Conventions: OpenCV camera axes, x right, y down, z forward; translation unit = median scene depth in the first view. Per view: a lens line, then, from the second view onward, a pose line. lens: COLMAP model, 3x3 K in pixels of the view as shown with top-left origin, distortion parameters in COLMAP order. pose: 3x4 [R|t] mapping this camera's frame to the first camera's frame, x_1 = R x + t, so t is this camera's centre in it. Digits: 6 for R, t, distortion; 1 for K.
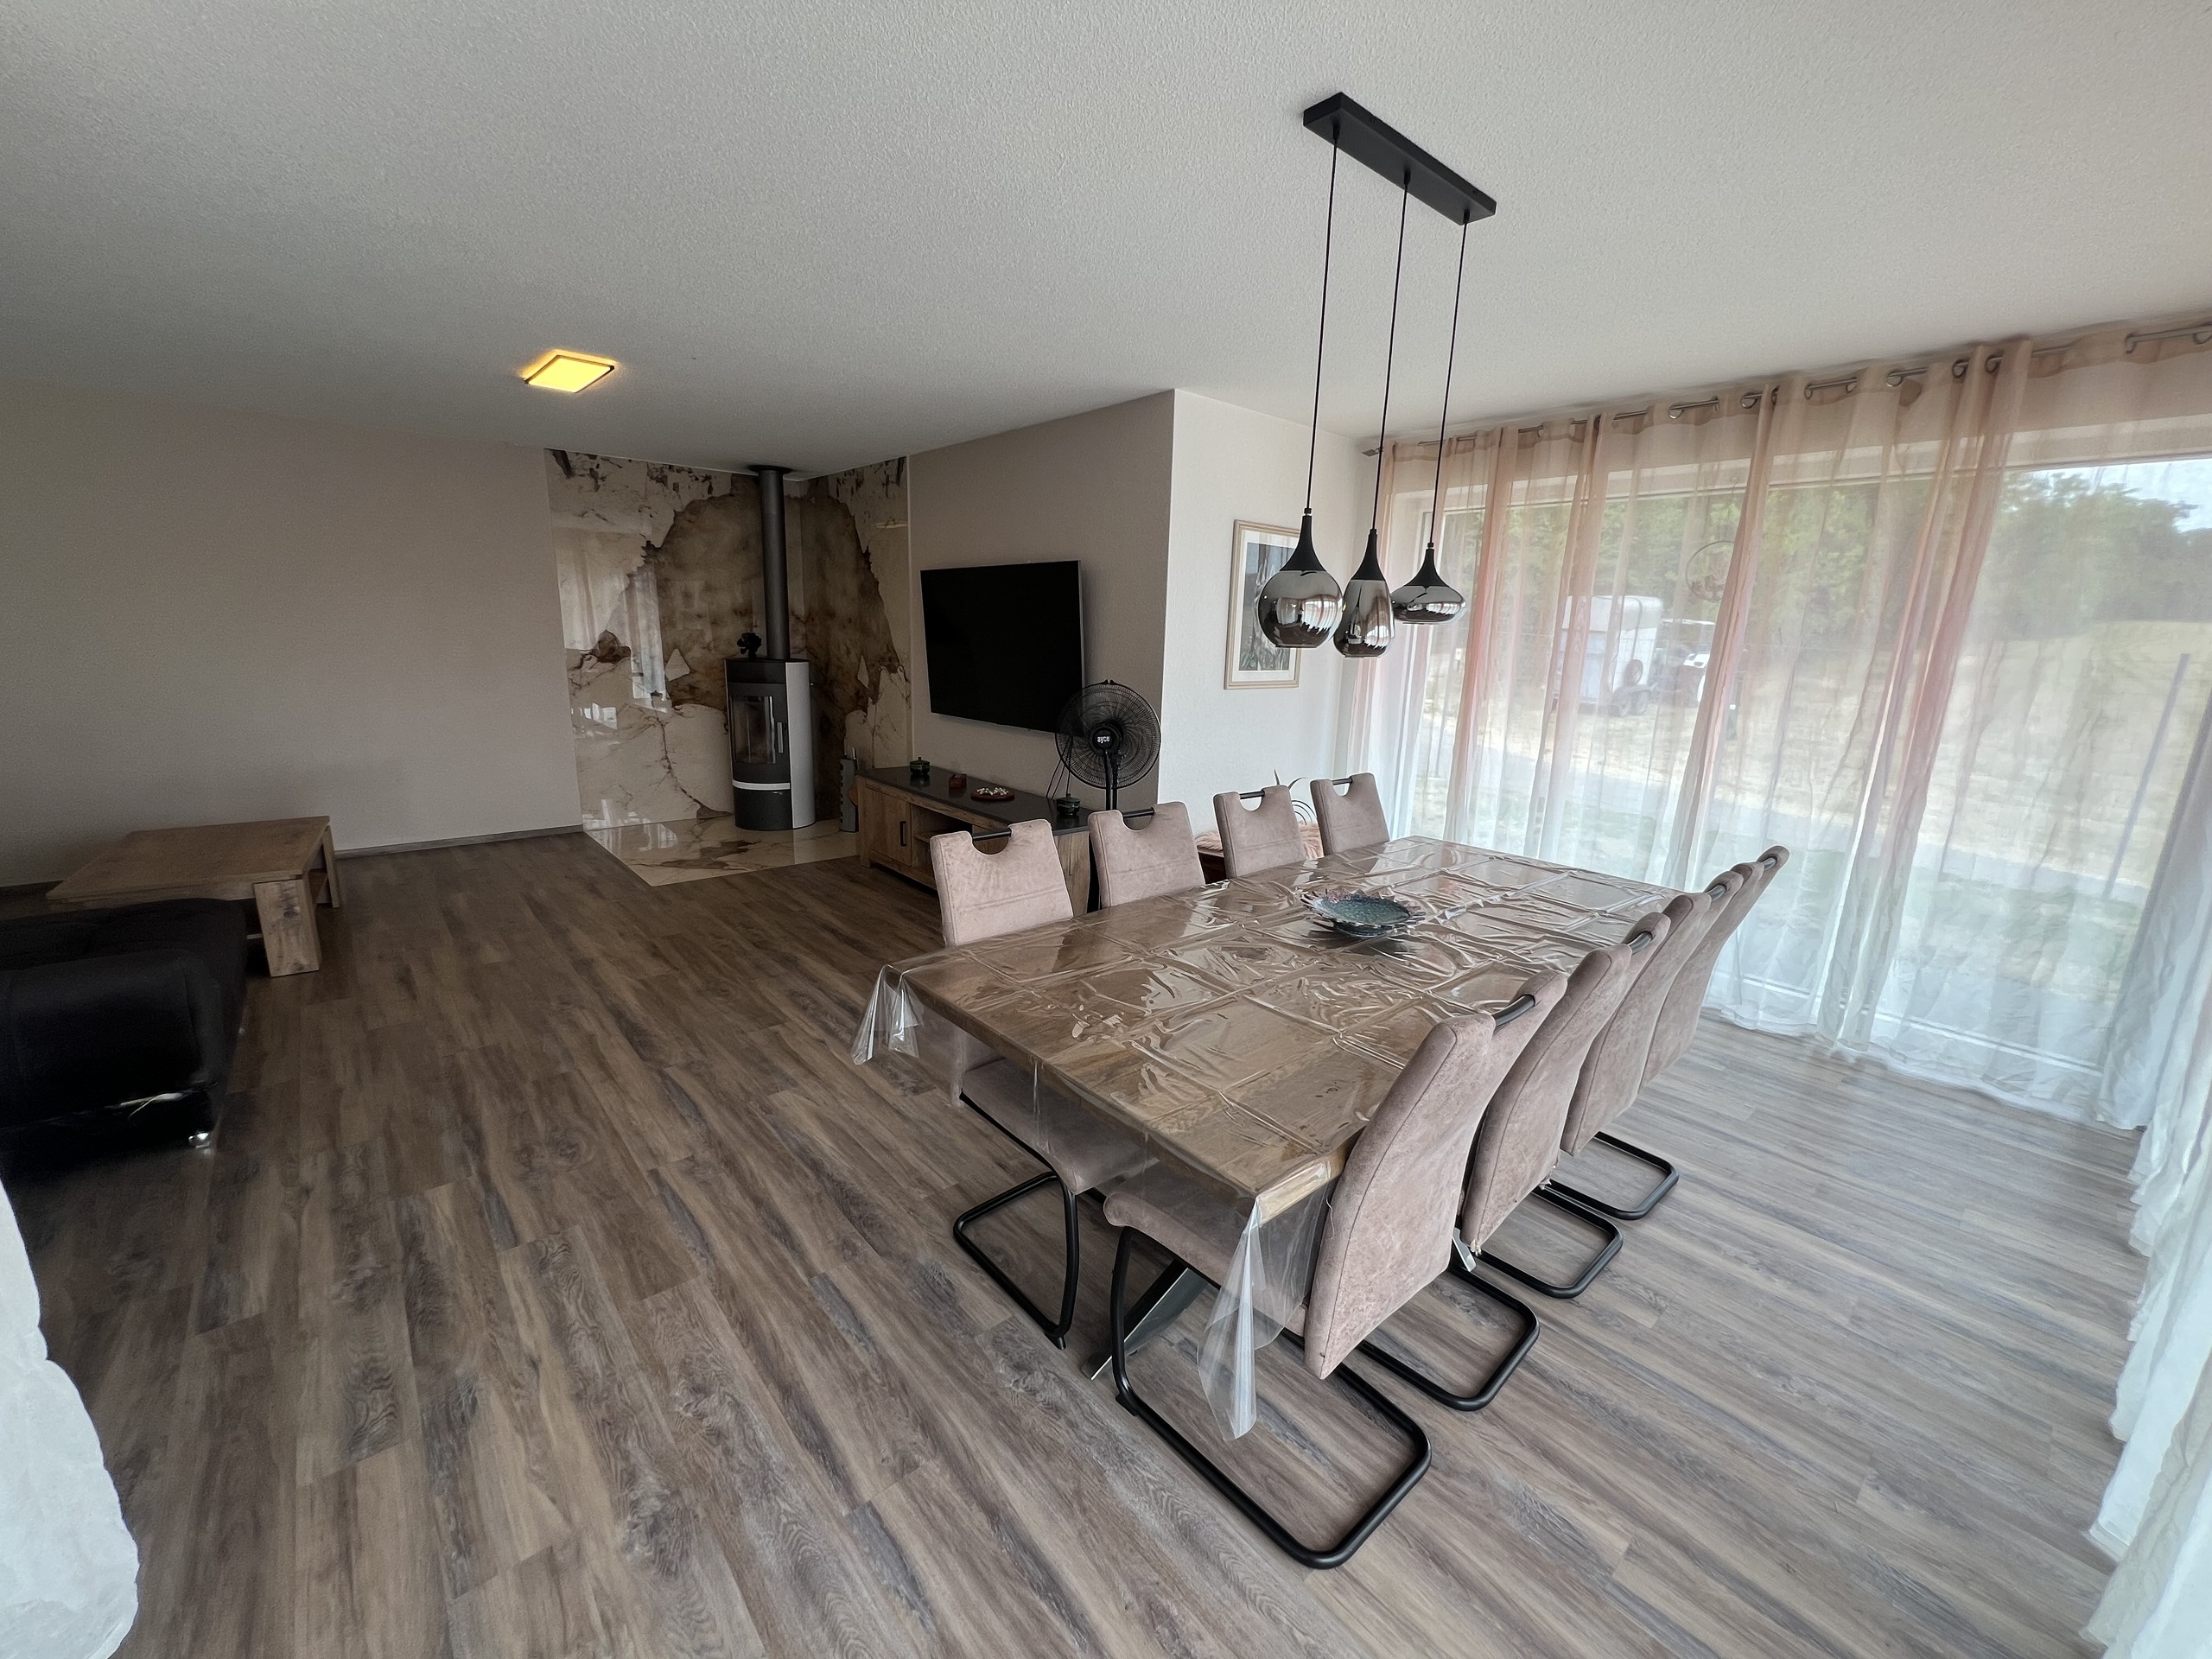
lens RADIAL K [[888.7, 0, 1107.2], [0, 888.7, 833.9], [0, 0, 1]] dist [-0.000168, -0.000061]
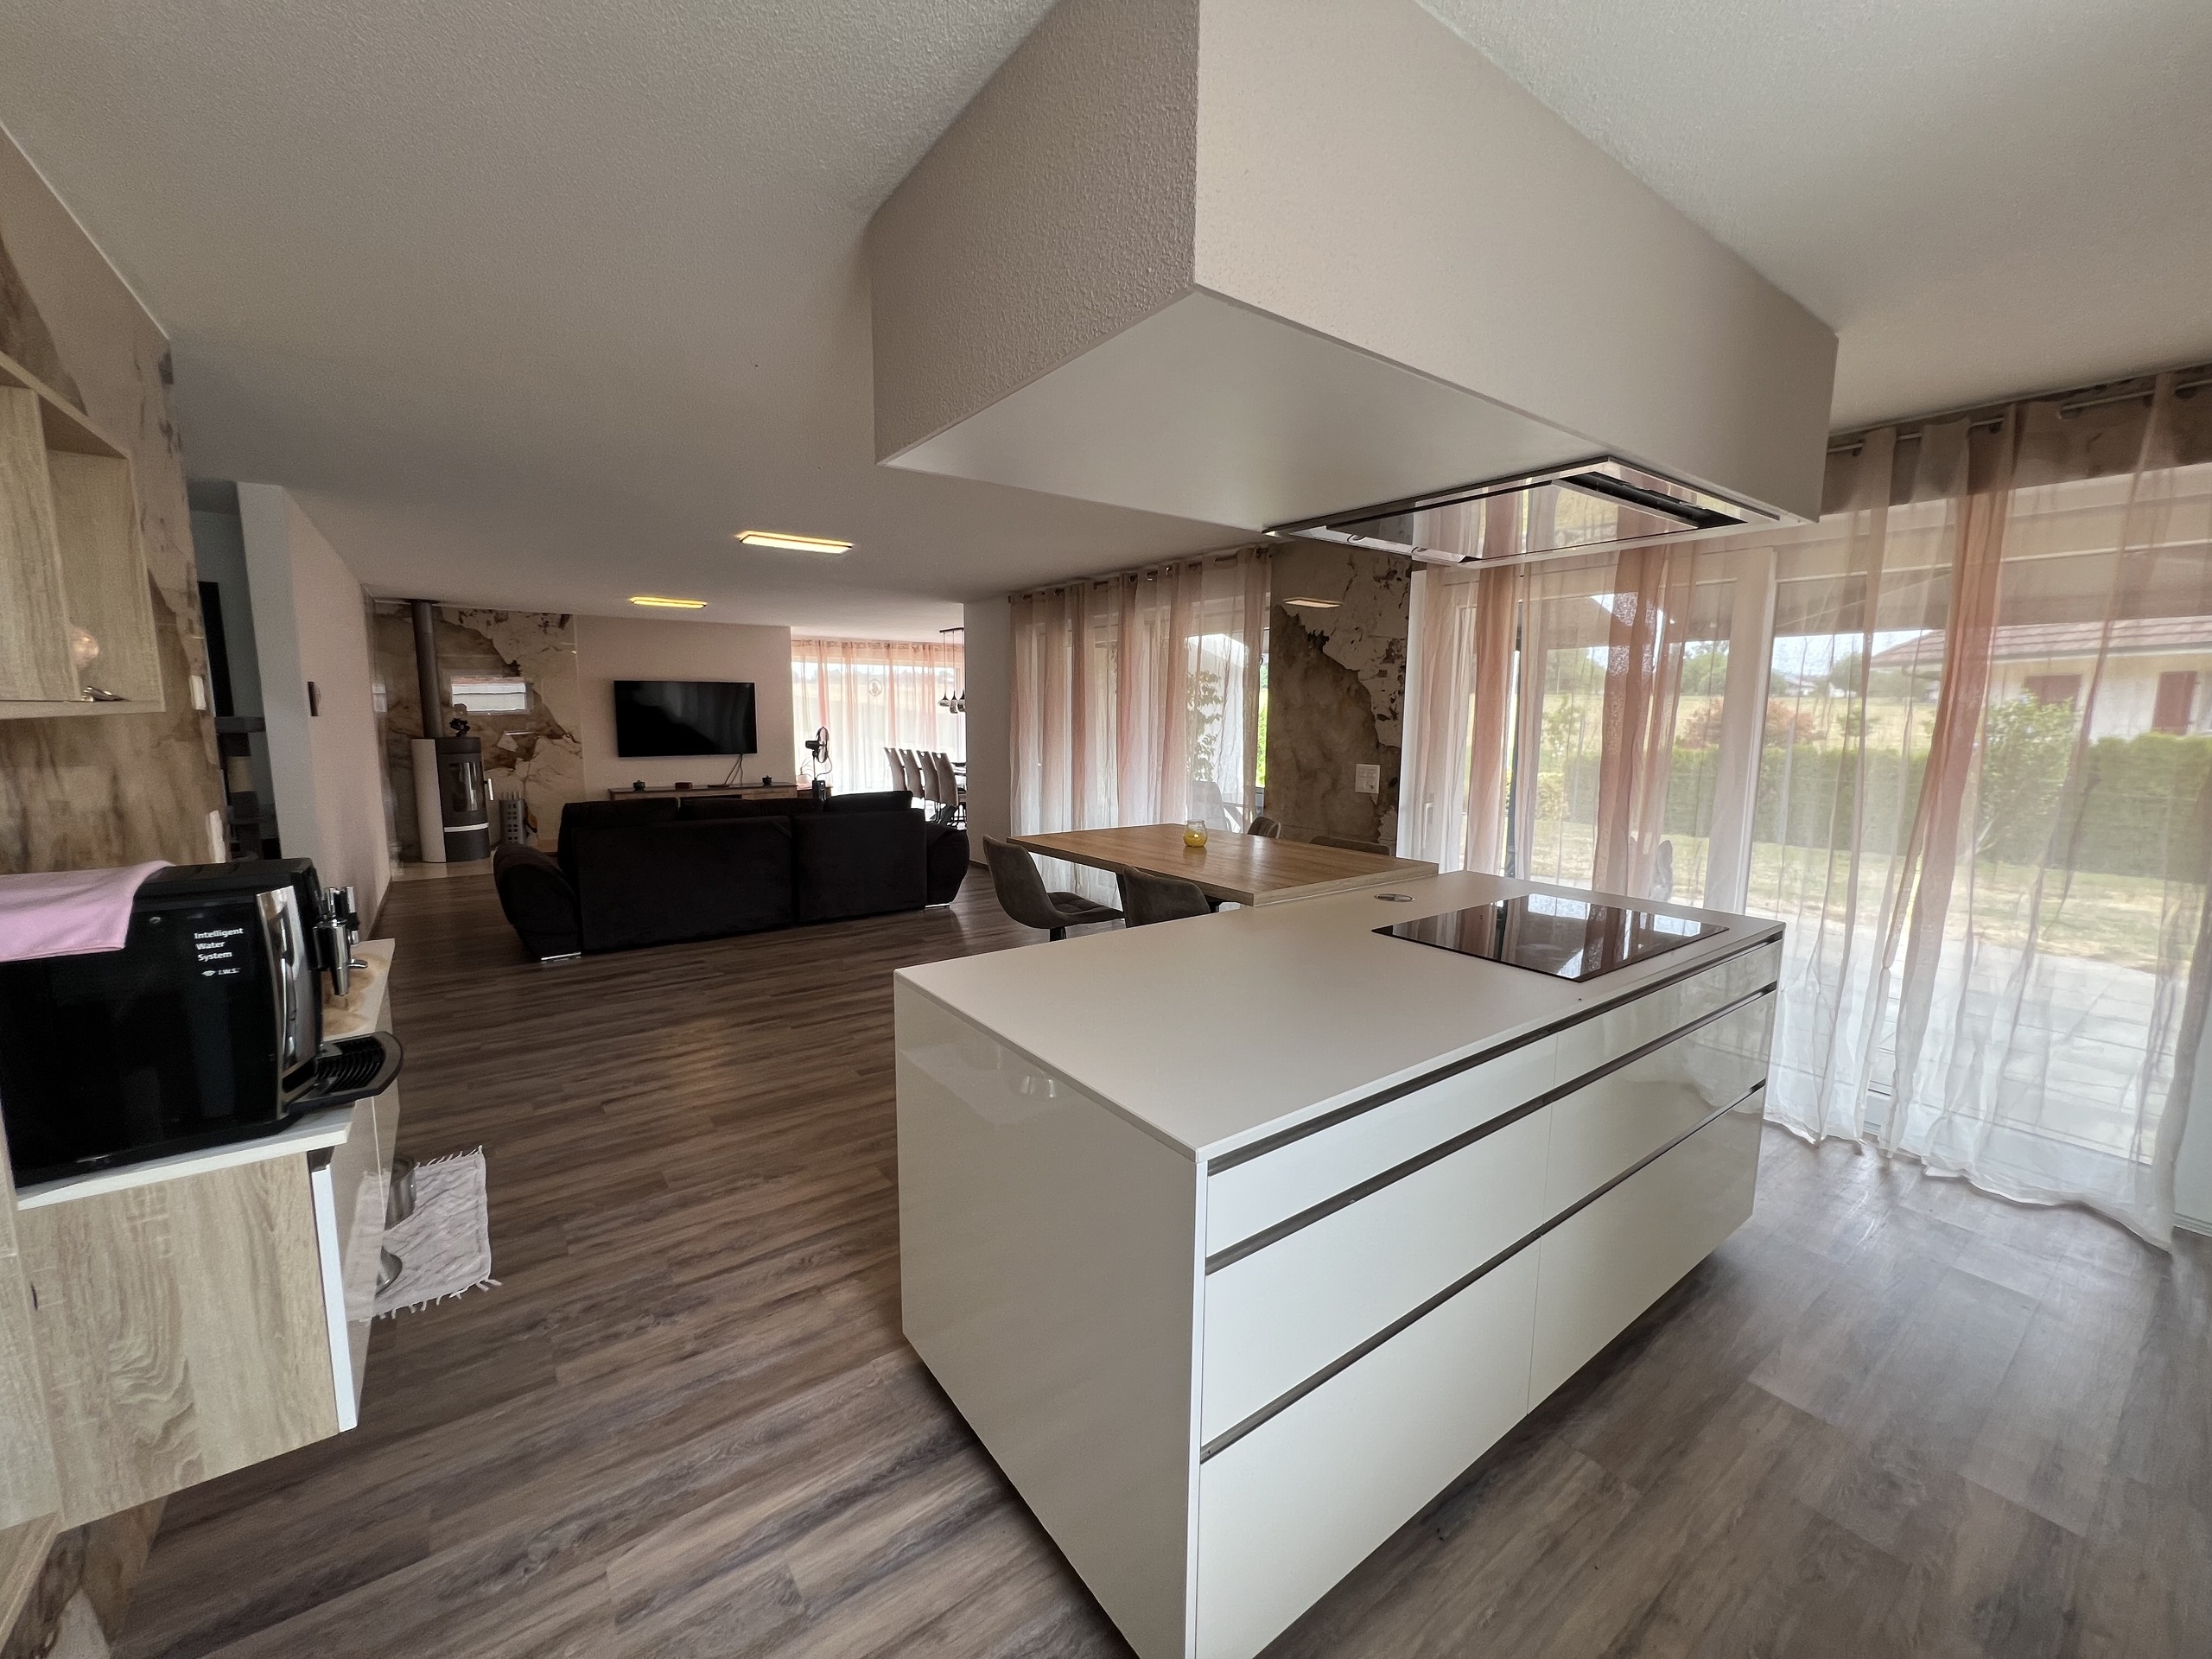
lens RADIAL K [[888.2, 0, 1098.4], [0, 888.2, 831.1], [0, 0, 1]] dist [-0.000635, -0.001371]
pose [[0.088023, -0.165025, 0.982354, -1.764022], [0.220041, 0.965041, 0.142400, -0.032899], [-0.971511, 0.203623, 0.121258, -0.117115]]
